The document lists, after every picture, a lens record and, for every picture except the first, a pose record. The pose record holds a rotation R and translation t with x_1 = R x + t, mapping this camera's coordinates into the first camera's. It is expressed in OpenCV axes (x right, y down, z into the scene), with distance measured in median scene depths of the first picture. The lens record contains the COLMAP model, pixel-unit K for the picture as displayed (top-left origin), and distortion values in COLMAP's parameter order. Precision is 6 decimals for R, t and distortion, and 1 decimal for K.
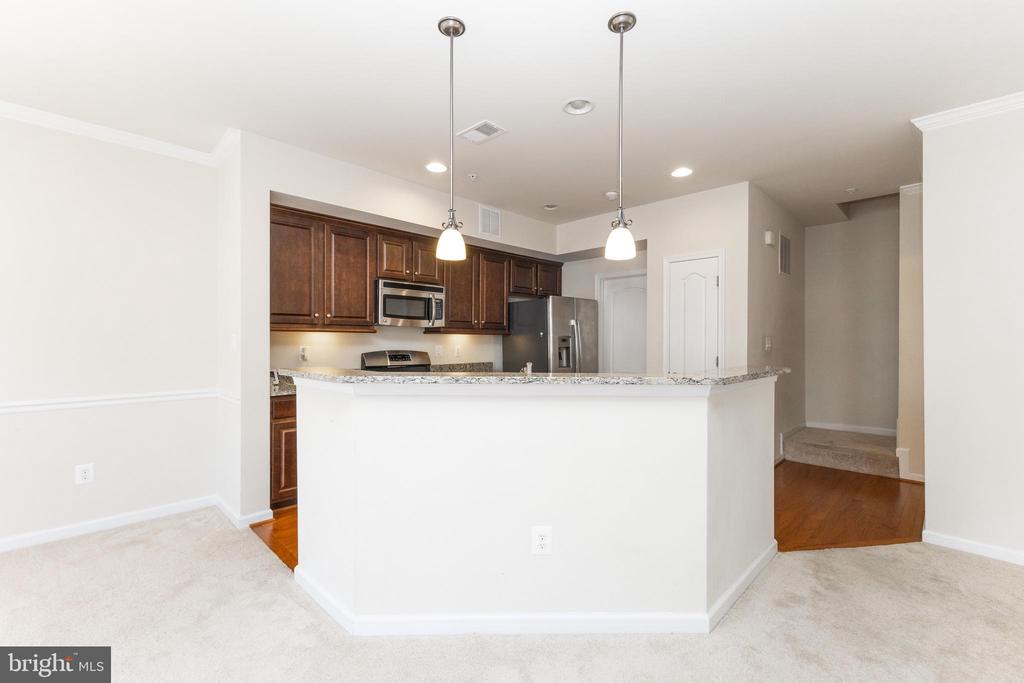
lens RADIAL K [[441.1, 0, 512.0], [0, 441.1, 341.5], [0, 0, 1]] dist [0.002044, 0.000366]
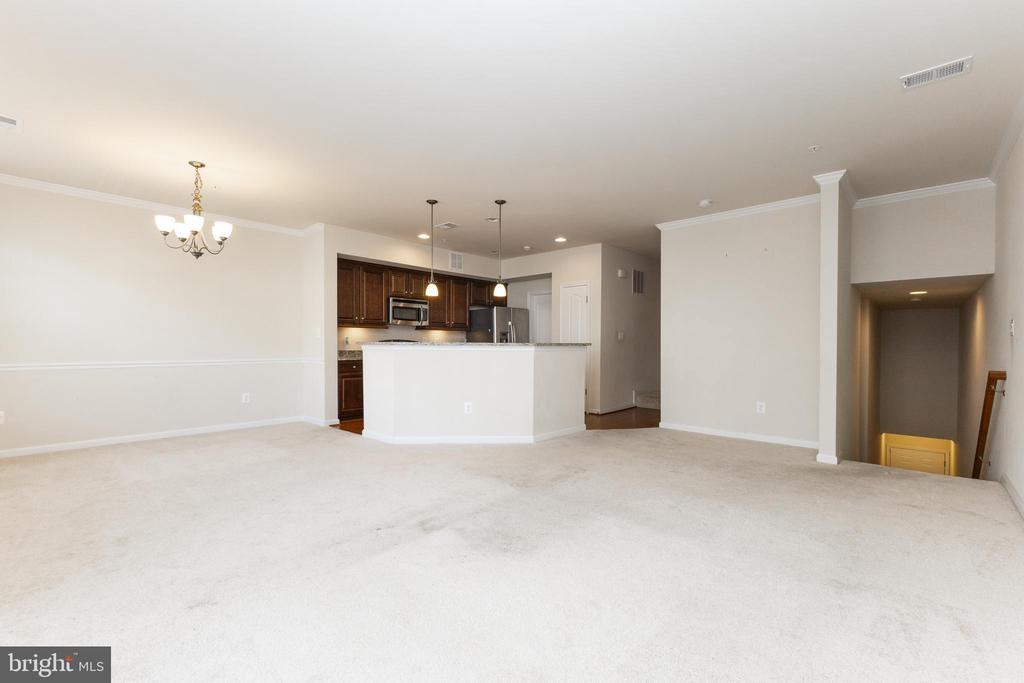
lens RADIAL K [[449.4, 0, 507.9], [0, 449.4, 352.5], [0, 0, 1]] dist [-0.000023, 0.000053]
pose [[0.999599, 0.000855, 0.028309, 0.100807], [-0.001292, 0.999880, 0.015406, 0.043117], [-0.028292, -0.015436, 0.999481, -0.715535]]
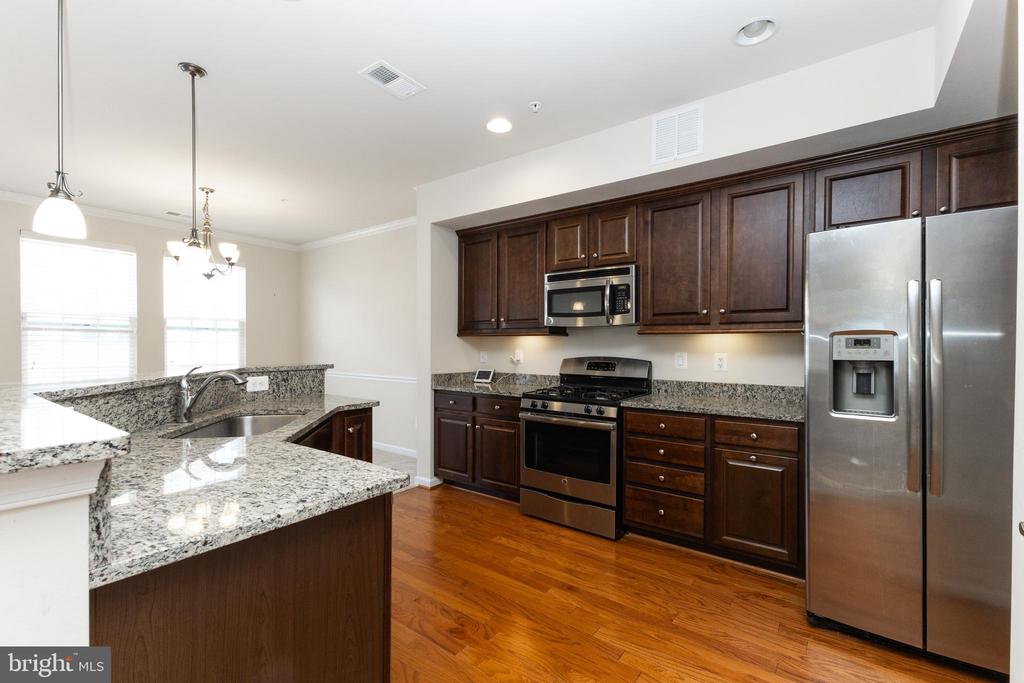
lens RADIAL K [[441.1, 0, 512.0], [0, 441.1, 341.5], [0, 0, 1]] dist [0.002044, 0.000366]
pose [[0.144146, -0.008108, -0.989523, 0.518127], [-0.002316, 0.999961, -0.008531, -0.000082], [0.989554, 0.003521, 0.144122, 0.764355]]
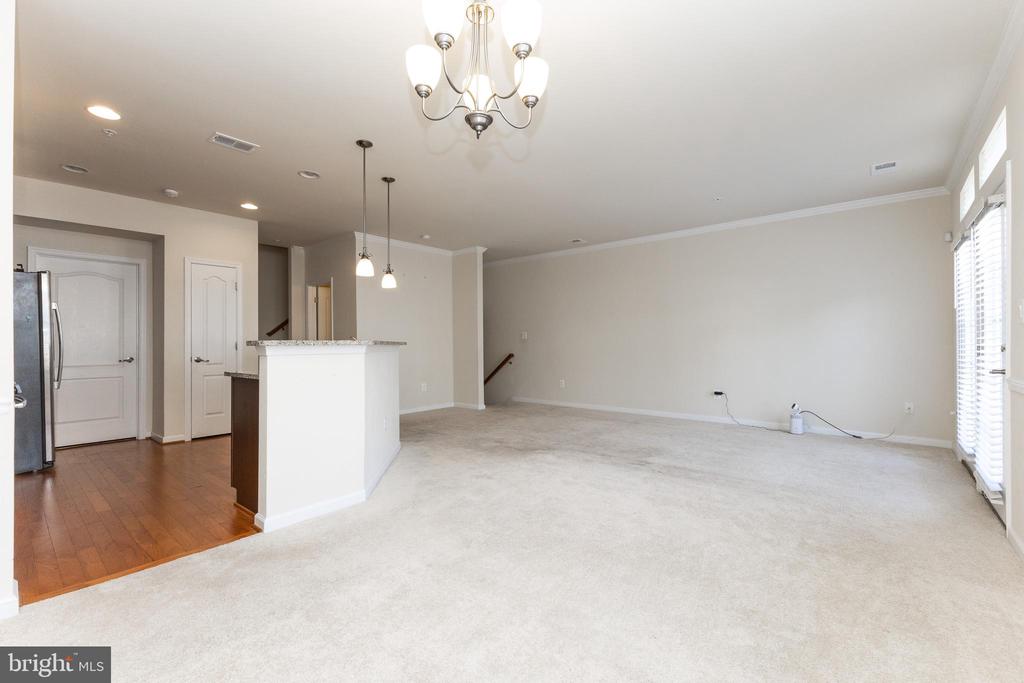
lens RADIAL K [[441.1, 0, 512.0], [0, 441.1, 341.5], [0, 0, 1]] dist [0.002044, 0.000366]
pose [[-0.074450, 0.004816, 0.997213, -0.885644], [0.011915, 0.999921, -0.003940, 0.044265], [-0.997154, 0.011588, -0.074502, 0.248002]]
